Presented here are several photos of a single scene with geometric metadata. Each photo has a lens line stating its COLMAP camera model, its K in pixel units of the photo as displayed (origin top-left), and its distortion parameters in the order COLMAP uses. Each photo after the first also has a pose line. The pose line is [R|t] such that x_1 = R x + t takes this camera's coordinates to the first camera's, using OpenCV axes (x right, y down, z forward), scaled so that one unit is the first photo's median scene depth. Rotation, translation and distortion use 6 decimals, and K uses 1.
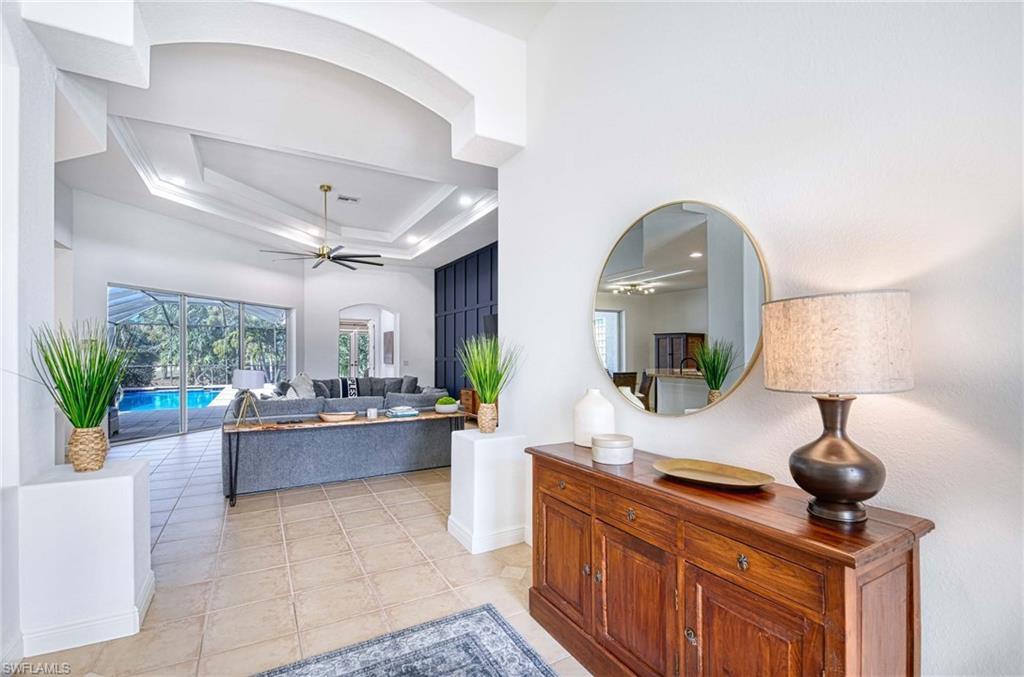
lens RADIAL K [[462.9, 0, 499.1], [0, 462.9, 352.5], [0, 0, 1]] dist [-0.000338, -0.000507]
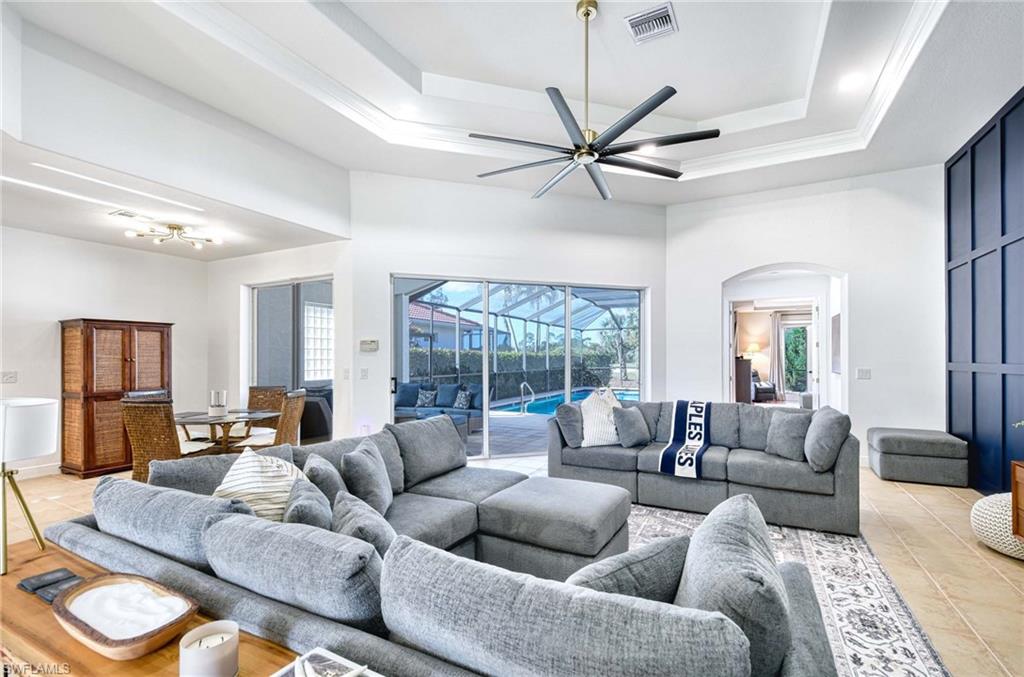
lens RADIAL K [[462.9, 0, 499.1], [0, 462.9, 352.5], [0, 0, 1]] dist [-0.000338, -0.000507]
pose [[0.557998, -0.007709, -0.829807, -0.014982], [0.002560, 0.999968, -0.007568, 0.002910], [0.829838, 0.002099, 0.558000, 0.456668]]
